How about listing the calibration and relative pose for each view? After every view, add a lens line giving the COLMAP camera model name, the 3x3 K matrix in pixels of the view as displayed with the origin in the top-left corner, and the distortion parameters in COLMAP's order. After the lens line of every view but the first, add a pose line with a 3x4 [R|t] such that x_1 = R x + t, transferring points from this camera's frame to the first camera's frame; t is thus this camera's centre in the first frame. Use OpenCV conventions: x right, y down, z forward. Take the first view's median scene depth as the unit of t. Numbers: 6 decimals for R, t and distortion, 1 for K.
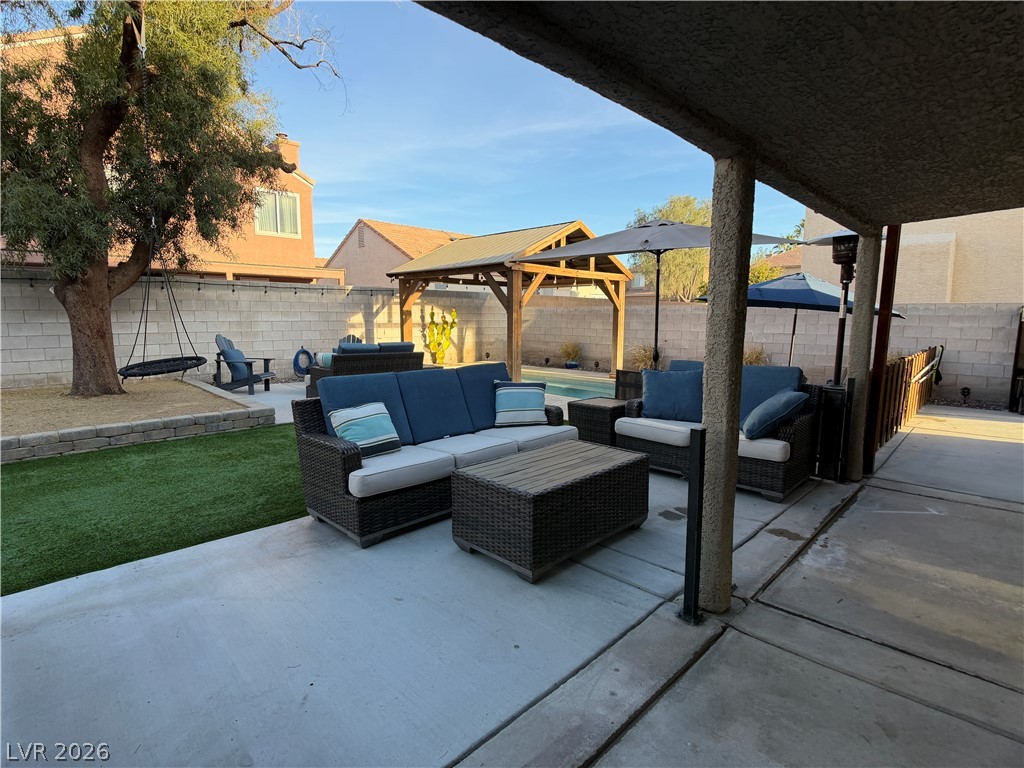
lens RADIAL K [[520.2, 0, 512.1], [0, 520.2, 382.0], [0, 0, 1]] dist [-0.005752, -0.018407]
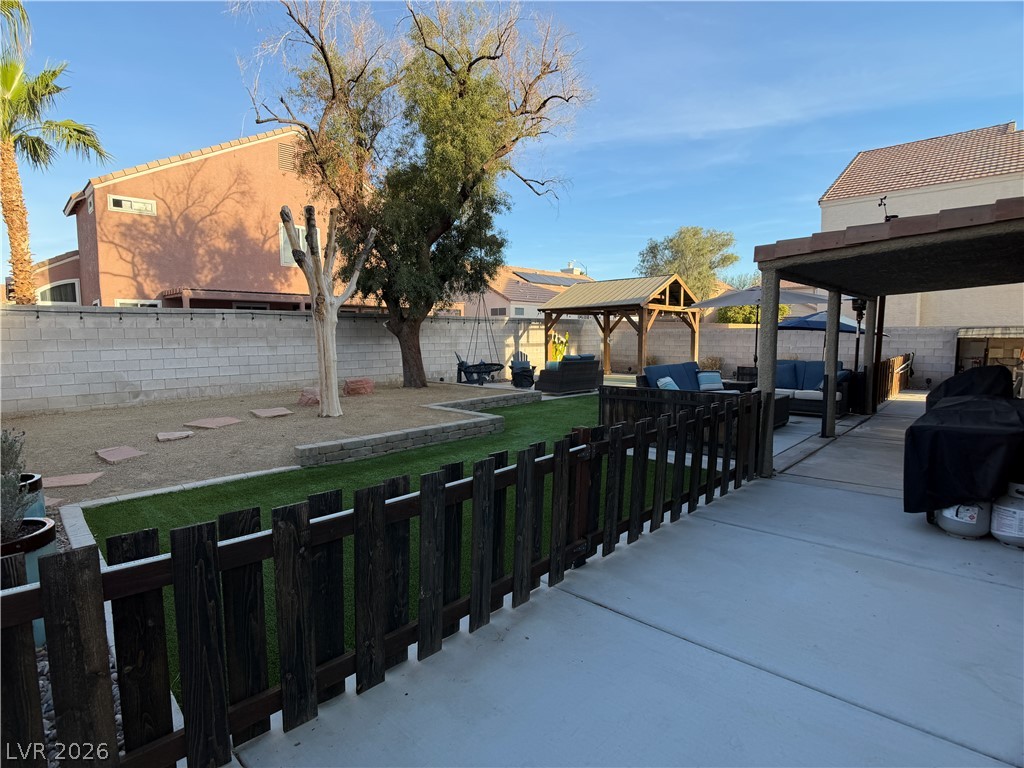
lens RADIAL K [[526.8, 0, 512.0], [0, 526.8, 384.0], [0, 0, 1]] dist [-0.004672, -0.022709]
pose [[0.999735, -0.013294, 0.018793, -0.452284], [0.013914, 0.999351, -0.033218, 0.063819], [-0.018339, 0.033471, 0.999271, -0.605891]]
